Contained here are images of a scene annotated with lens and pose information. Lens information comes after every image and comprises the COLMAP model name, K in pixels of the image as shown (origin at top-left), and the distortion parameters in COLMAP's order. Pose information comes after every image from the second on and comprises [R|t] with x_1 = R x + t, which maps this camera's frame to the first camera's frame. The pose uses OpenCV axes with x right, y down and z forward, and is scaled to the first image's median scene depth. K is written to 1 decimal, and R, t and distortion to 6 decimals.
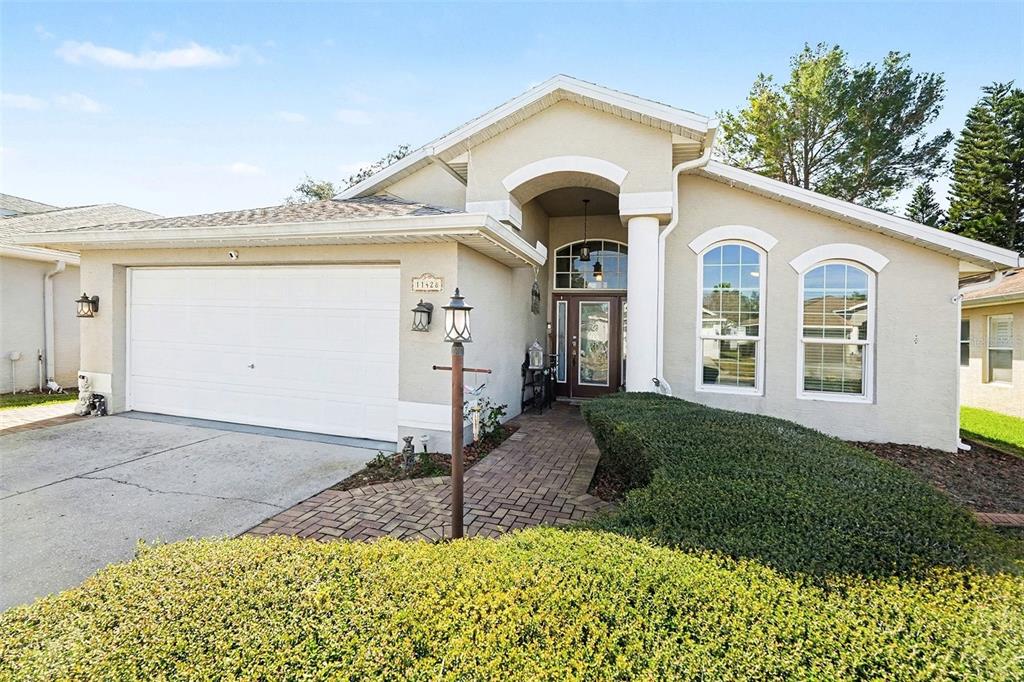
lens RADIAL K [[448.1, 0, 512.0], [0, 448.1, 341.0], [0, 0, 1]] dist [-0.000599, -0.000034]
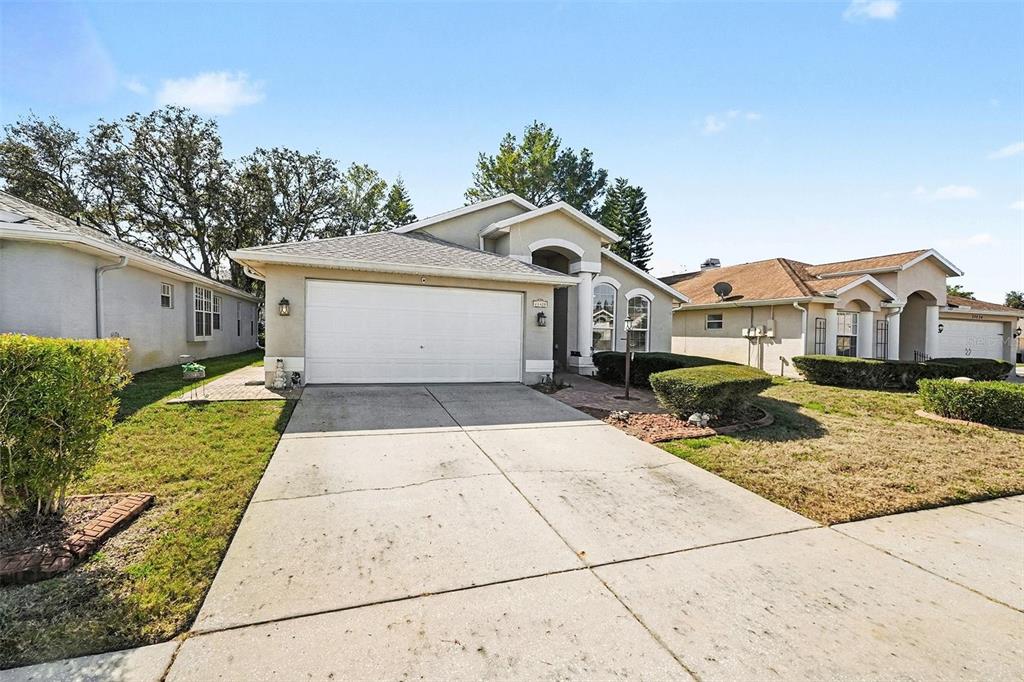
lens RADIAL K [[448.1, 0, 512.0], [0, 448.1, 341.0], [0, 0, 1]] dist [-0.000599, -0.000034]
pose [[0.792278, -0.024704, 0.609660, -1.185870], [0.006025, 0.999448, 0.032669, -0.015832], [-0.610130, -0.022210, 0.791990, -0.446956]]
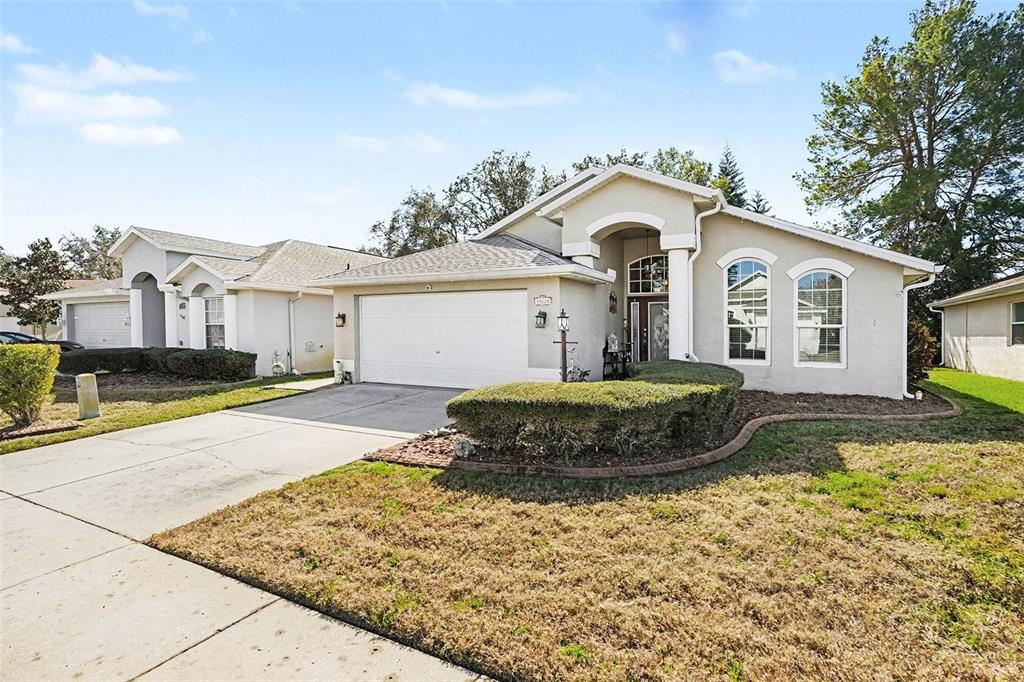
lens RADIAL K [[512.5, 0, 522.4], [0, 512.5, 356.9], [0, 0, 1]] dist [-0.001497, -0.000254]
pose [[0.984037, -0.022946, -0.176479, 0.062709], [0.028956, 0.999083, 0.031554, 0.020088], [0.175593, -0.036161, 0.983799, -0.754622]]
